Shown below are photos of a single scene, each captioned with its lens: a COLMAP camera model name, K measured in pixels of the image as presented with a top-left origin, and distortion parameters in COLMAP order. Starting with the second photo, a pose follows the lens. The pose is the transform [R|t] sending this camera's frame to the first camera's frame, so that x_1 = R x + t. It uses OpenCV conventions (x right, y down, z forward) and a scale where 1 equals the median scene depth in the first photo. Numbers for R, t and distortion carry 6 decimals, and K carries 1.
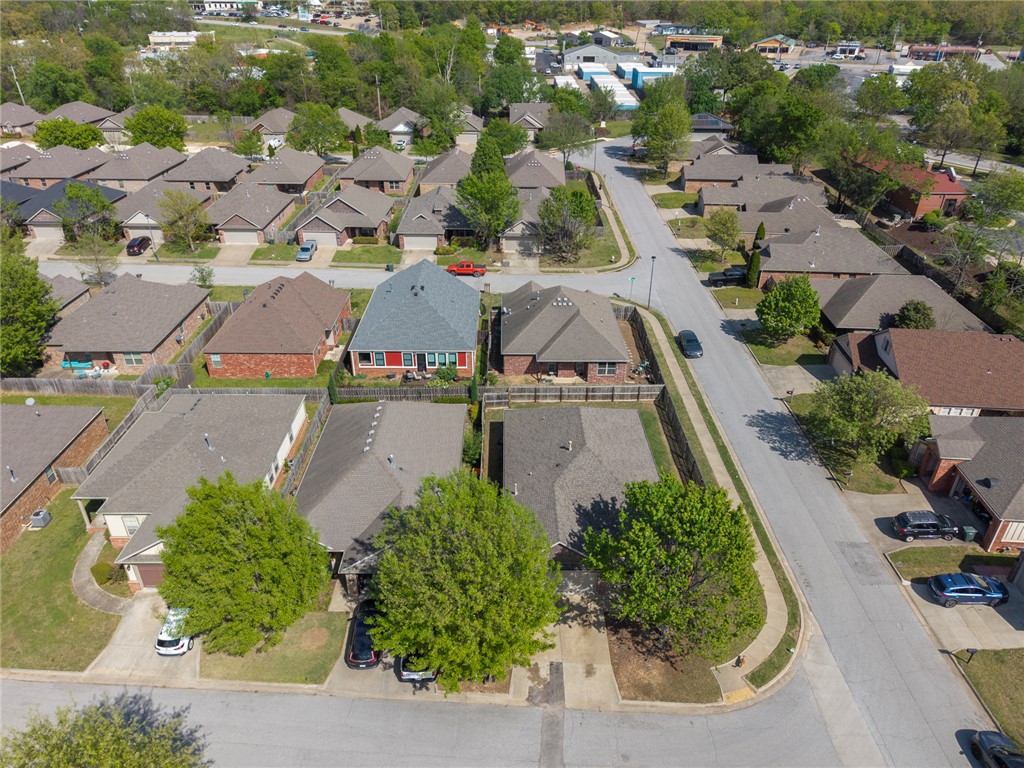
lens RADIAL K [[669.9, 0, 512.2], [0, 669.9, 386.8], [0, 0, 1]] dist [0.051335, -0.061574]
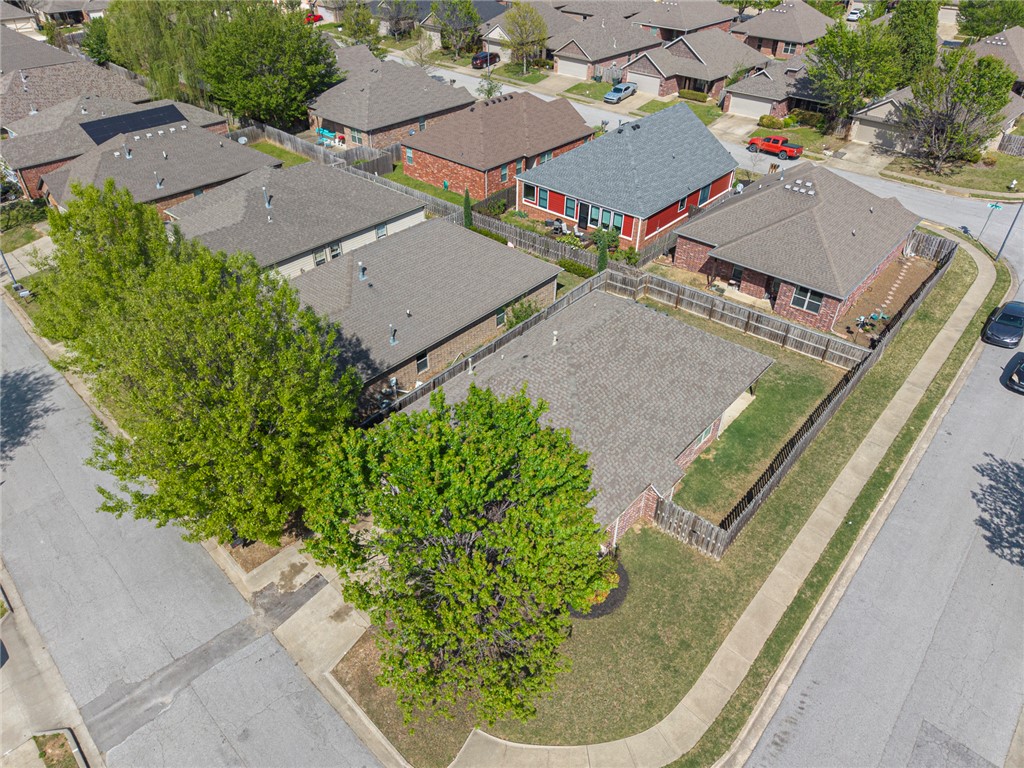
lens RADIAL K [[669.9, 0, 512.2], [0, 669.9, 386.8], [0, 0, 1]] dist [0.051335, -0.061574]
pose [[0.753547, 0.400245, -0.521508, 0.287385], [-0.334560, 0.916366, 0.219870, 0.001446], [0.565894, 0.008793, 0.824431, 0.300921]]
